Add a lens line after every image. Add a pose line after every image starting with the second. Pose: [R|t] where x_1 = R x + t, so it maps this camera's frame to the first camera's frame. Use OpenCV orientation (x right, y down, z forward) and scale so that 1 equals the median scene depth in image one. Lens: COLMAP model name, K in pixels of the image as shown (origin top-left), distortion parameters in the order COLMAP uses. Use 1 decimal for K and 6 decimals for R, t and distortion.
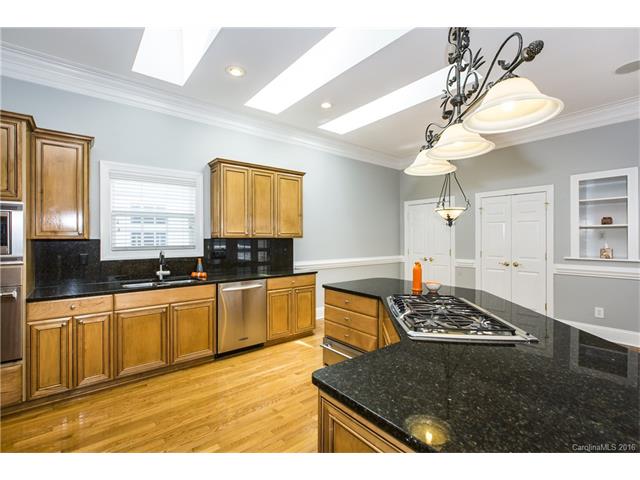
lens RADIAL K [[287.2, 0, 321.4], [0, 287.2, 237.3], [0, 0, 1]] dist [0.000301, 0.000077]
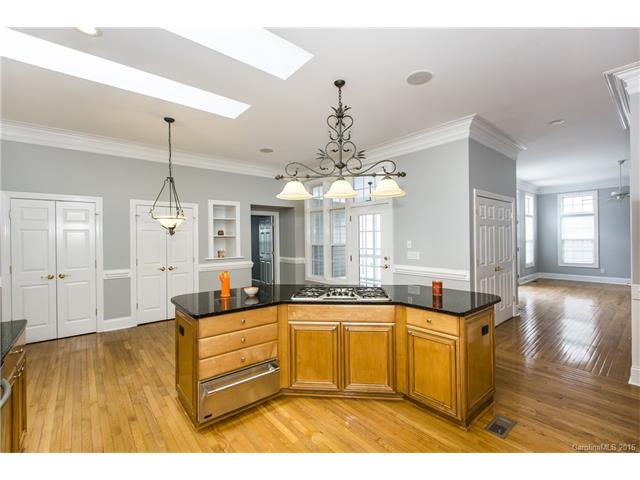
lens RADIAL K [[287.2, 0, 323.6], [0, 287.2, 239.2], [0, 0, 1]] dist [0.000301, 0.000077]
pose [[-0.013102, 0.006082, 0.999896, -0.615481], [0.013383, 0.999893, -0.005907, -0.008821], [-0.999825, 0.013304, -0.013182, 0.538424]]
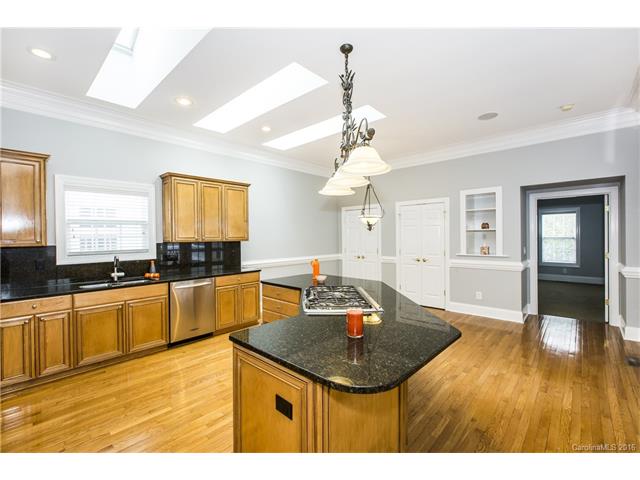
lens RADIAL K [[287.2, 0, 324.0], [0, 287.2, 235.6], [0, 0, 1]] dist [0.000301, 0.000077]
pose [[0.990061, -0.008169, 0.140405, 0.090918], [0.007440, 0.999956, 0.005718, -0.029151], [-0.140445, -0.004617, 0.990078, -0.226854]]
